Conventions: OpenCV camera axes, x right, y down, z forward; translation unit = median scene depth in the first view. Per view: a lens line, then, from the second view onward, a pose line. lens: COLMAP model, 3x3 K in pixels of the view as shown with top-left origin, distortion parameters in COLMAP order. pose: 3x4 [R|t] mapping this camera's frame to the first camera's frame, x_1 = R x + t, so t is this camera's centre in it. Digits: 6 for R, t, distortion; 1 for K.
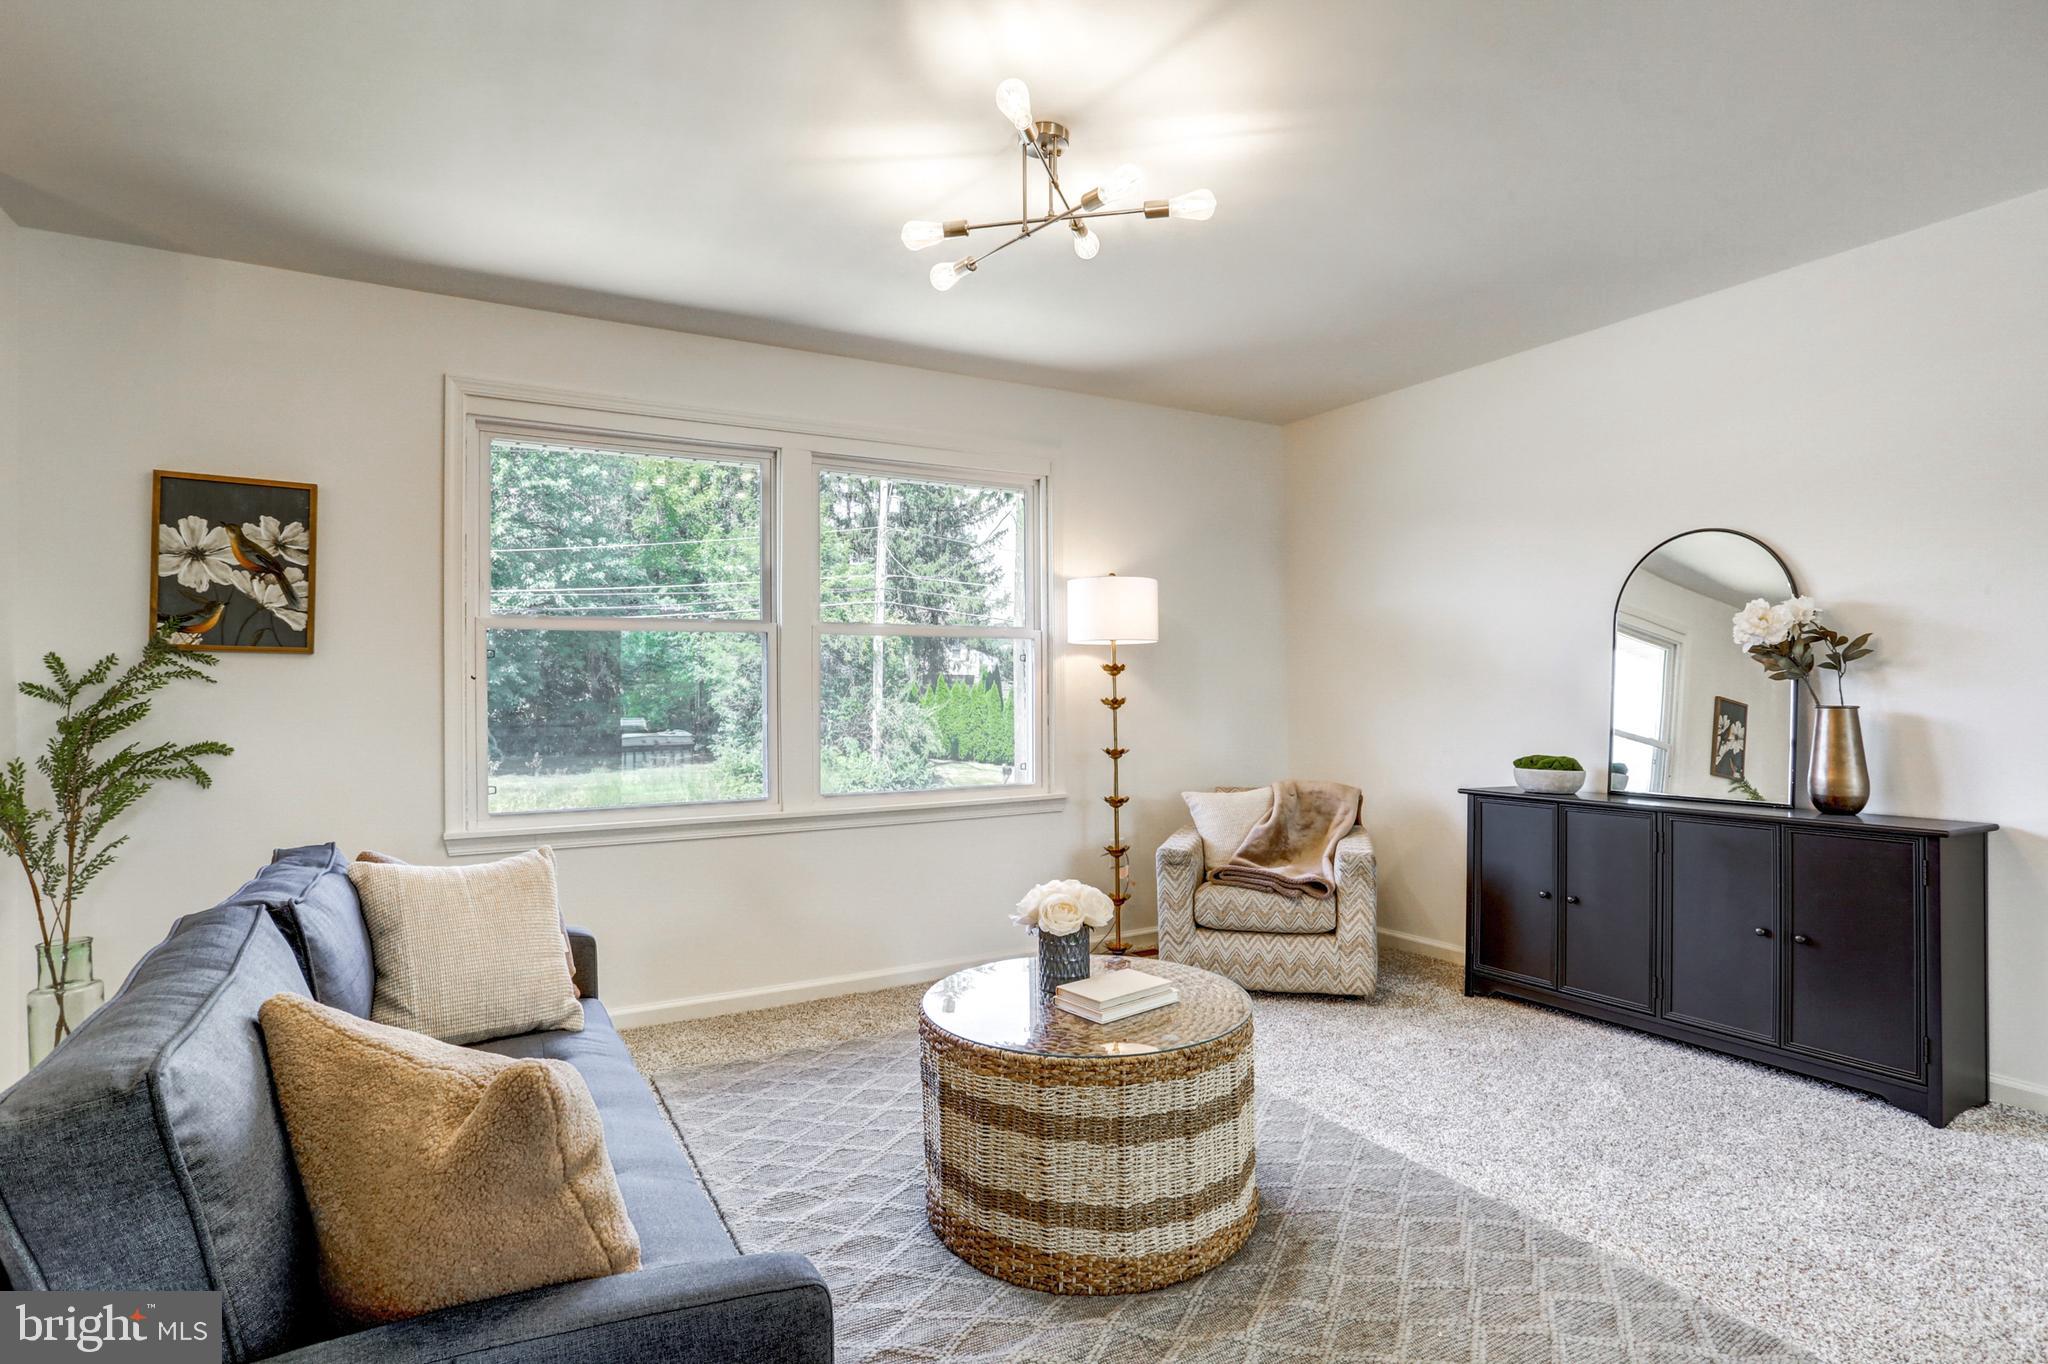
lens RADIAL K [[1020.7, 0, 1024.0], [0, 1020.7, 682.0], [0, 0, 1]] dist [-0.022209, 0.001747]
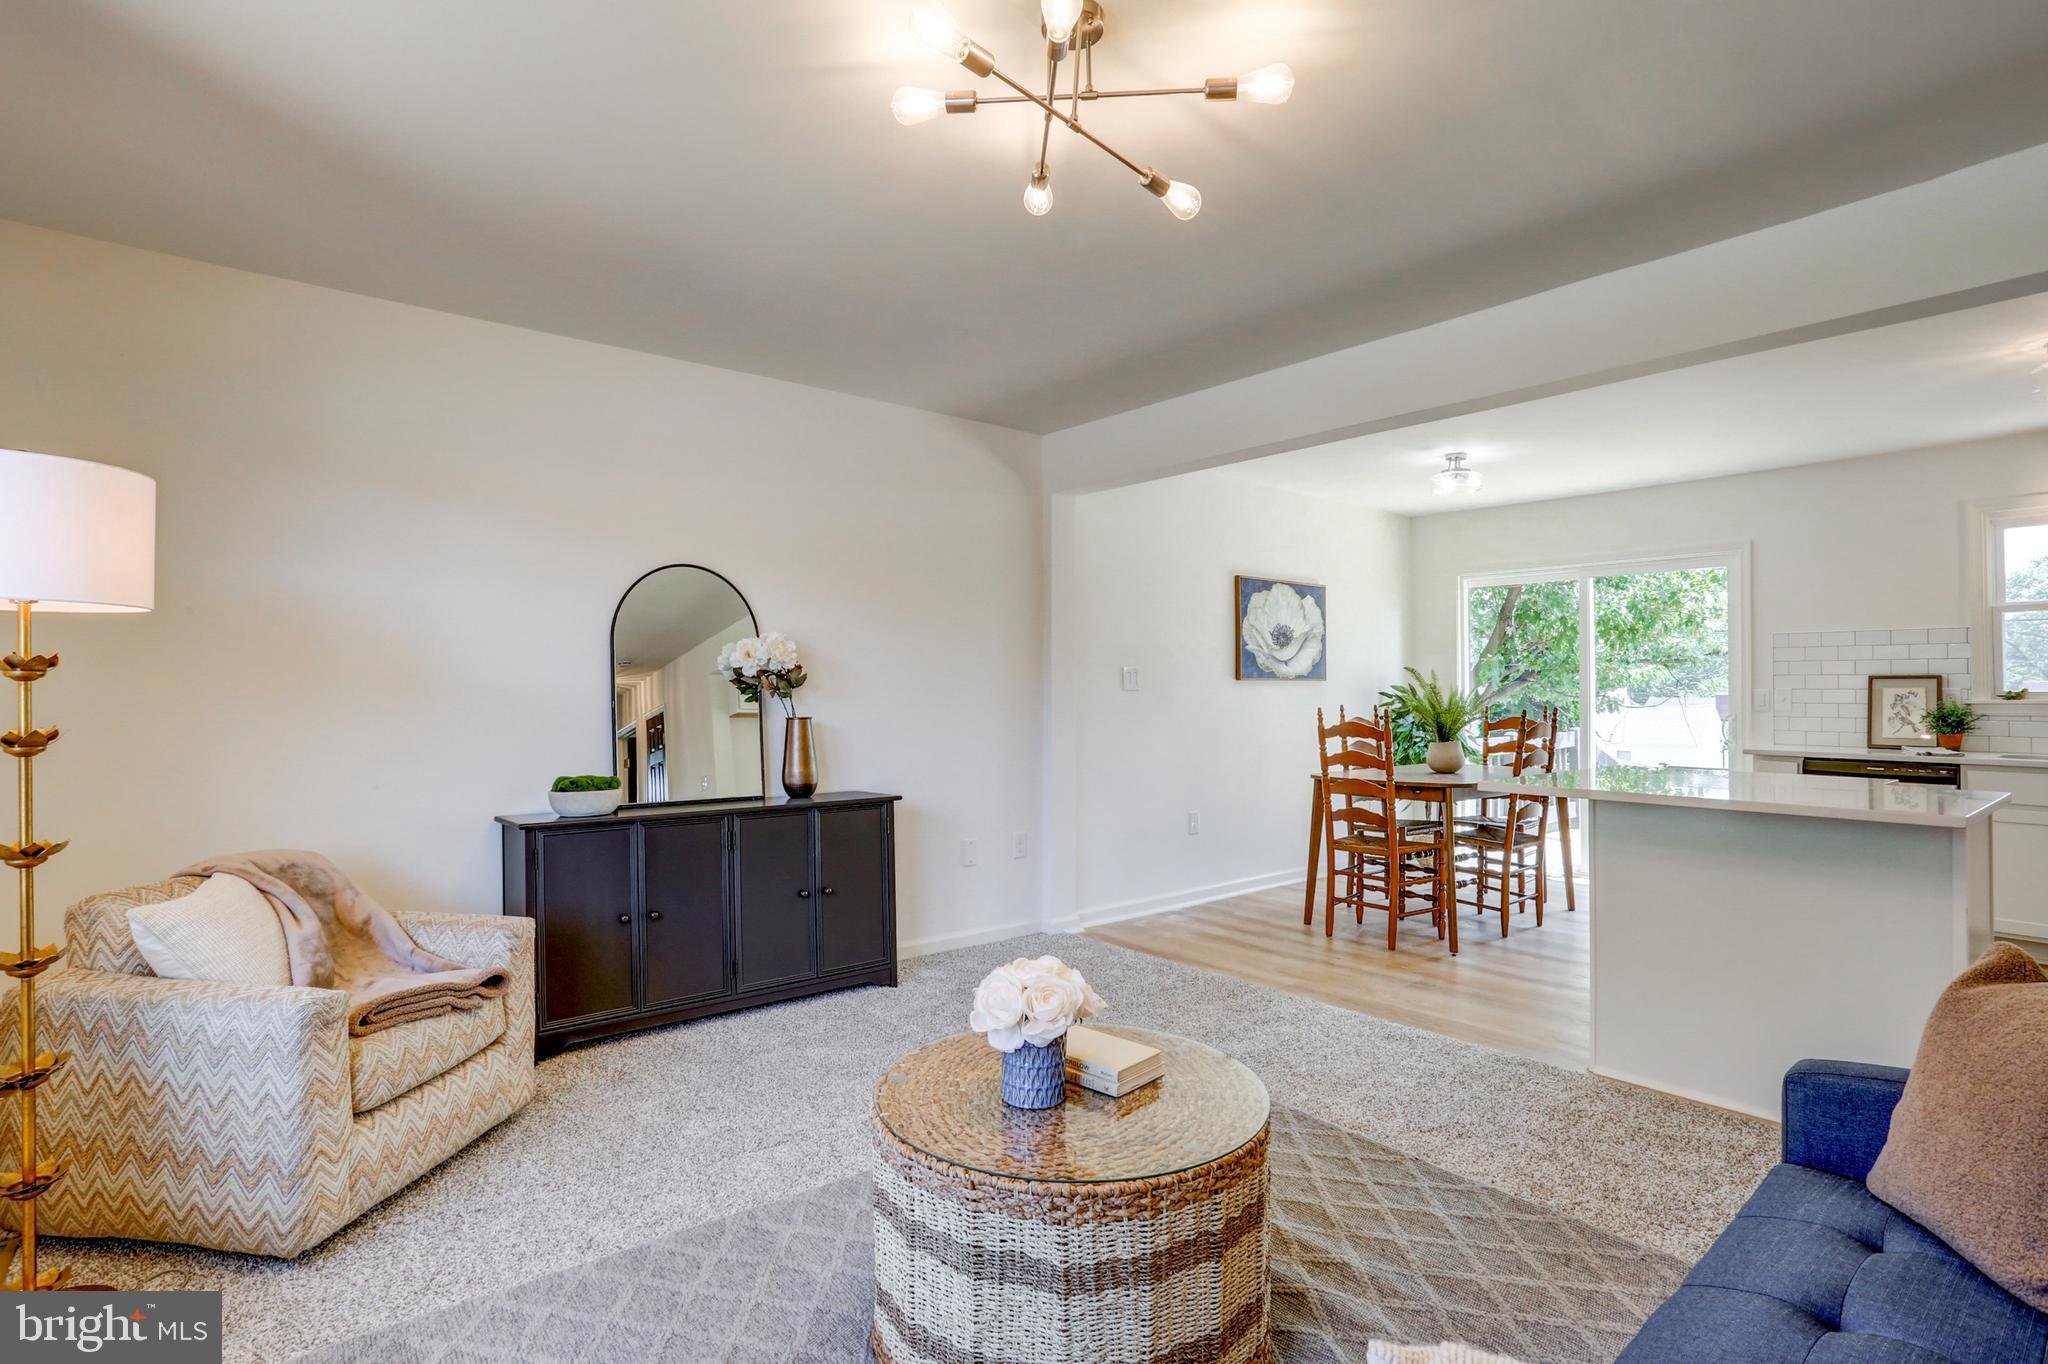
lens RADIAL K [[1029.5, 0, 1022.6], [0, 1029.5, 697.7], [0, 0, 1]] dist [-0.030557, 0.001271]
pose [[-0.175041, 0.003470, 0.984555, -0.571743], [-0.005144, 0.999977, -0.004439, 0.000861], [-0.984548, -0.005842, -0.175019, 0.888732]]
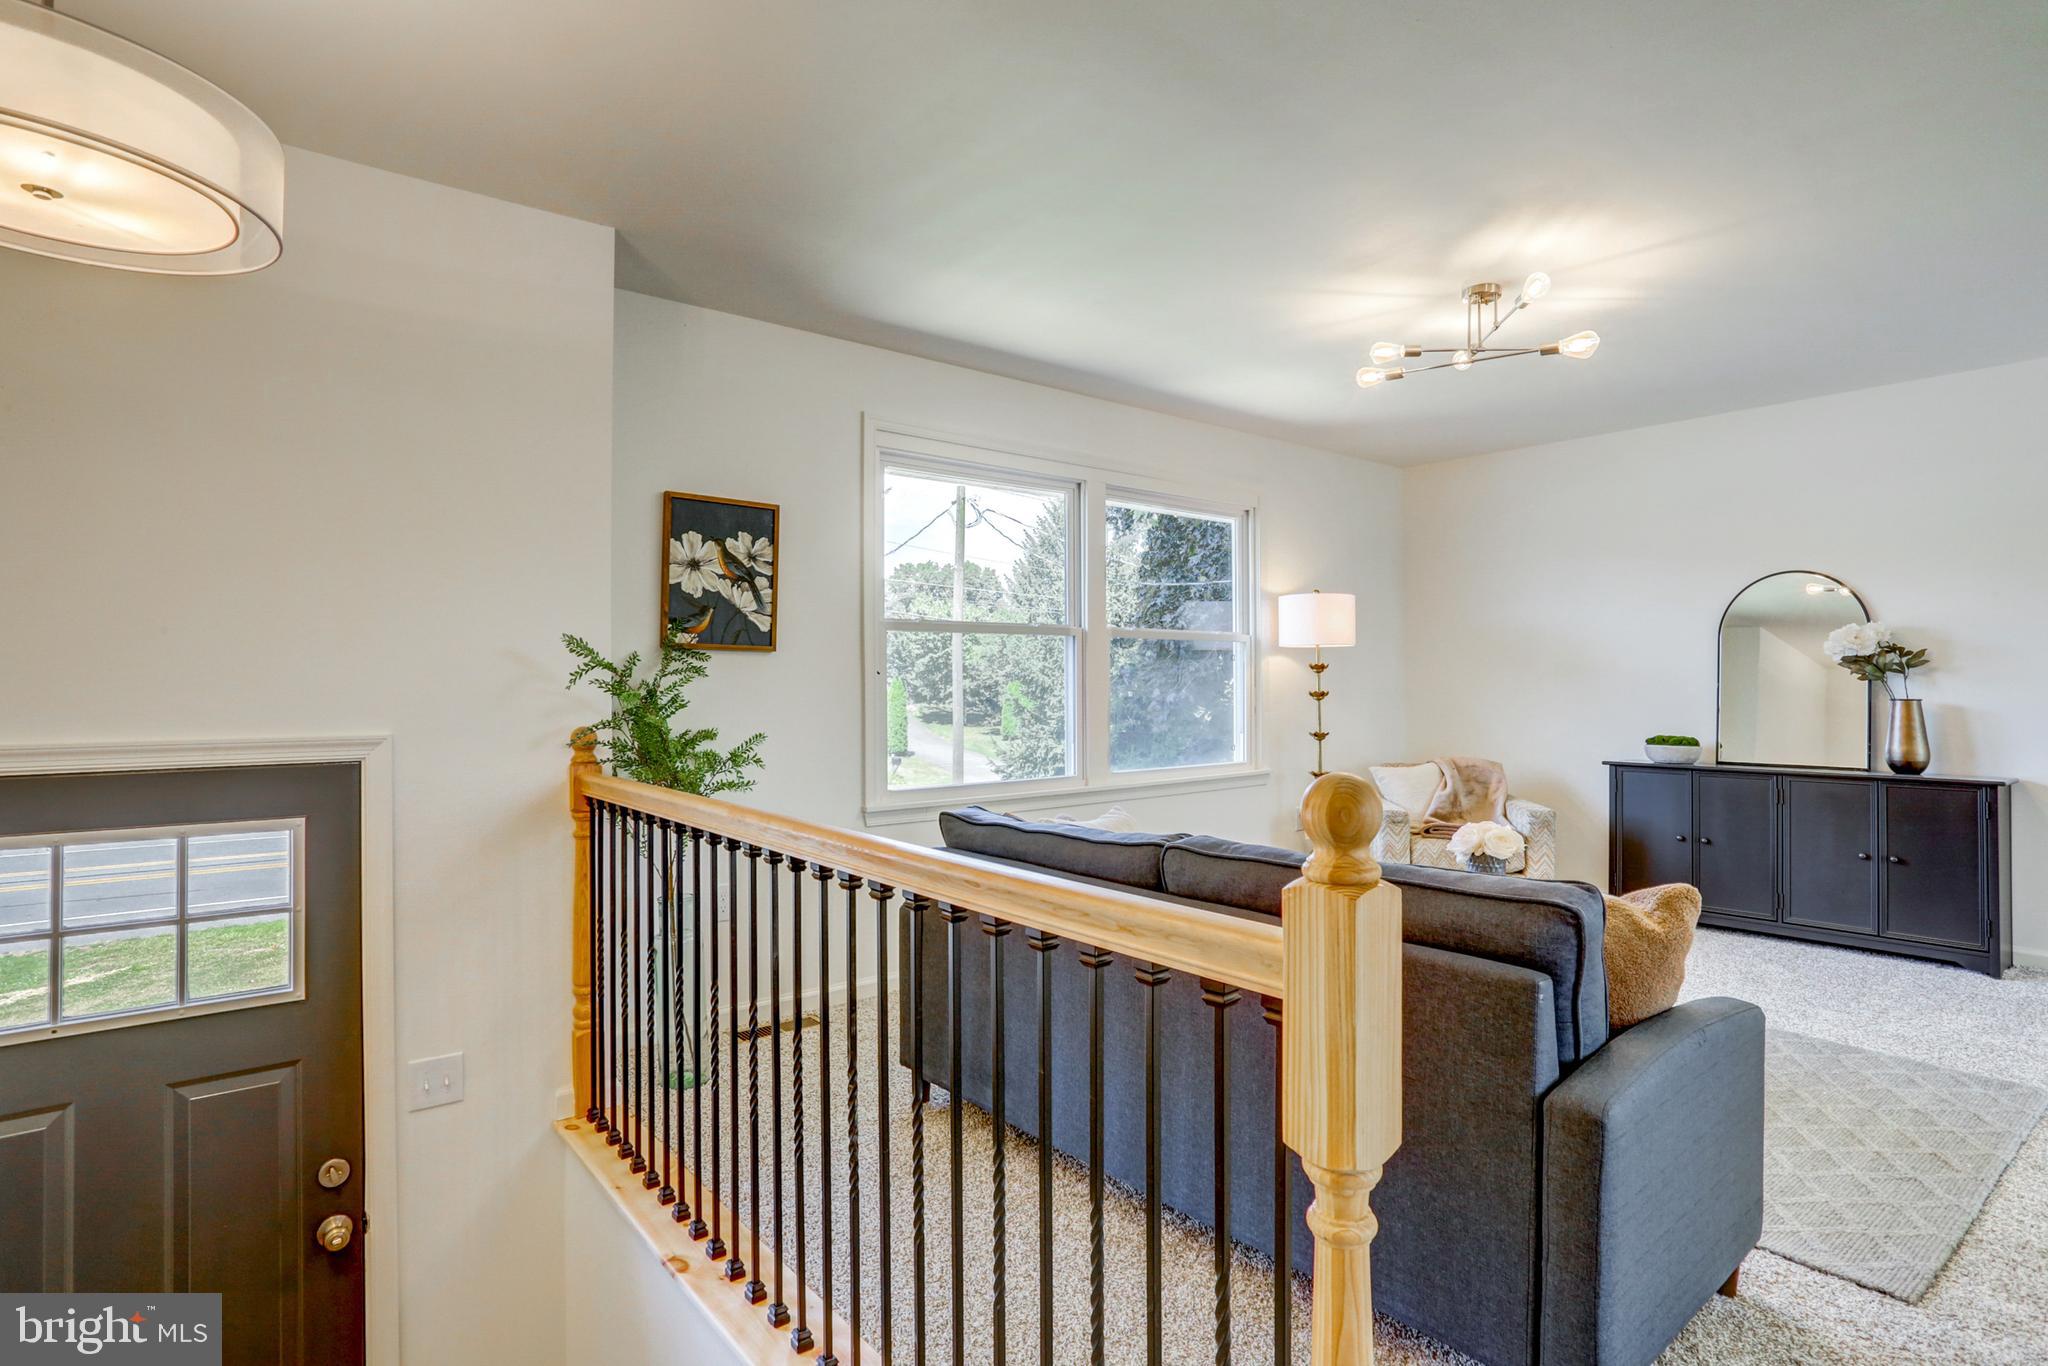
lens RADIAL K [[993.2, 0, 1024.0], [0, 993.2, 683.0], [0, 0, 1]] dist [-0.017854, 0.000442]
pose [[0.987973, 0.004344, 0.154566, -0.615361], [-0.005720, 0.999948, 0.008456, -0.003306], [-0.154521, -0.009239, 0.987946, -0.176034]]
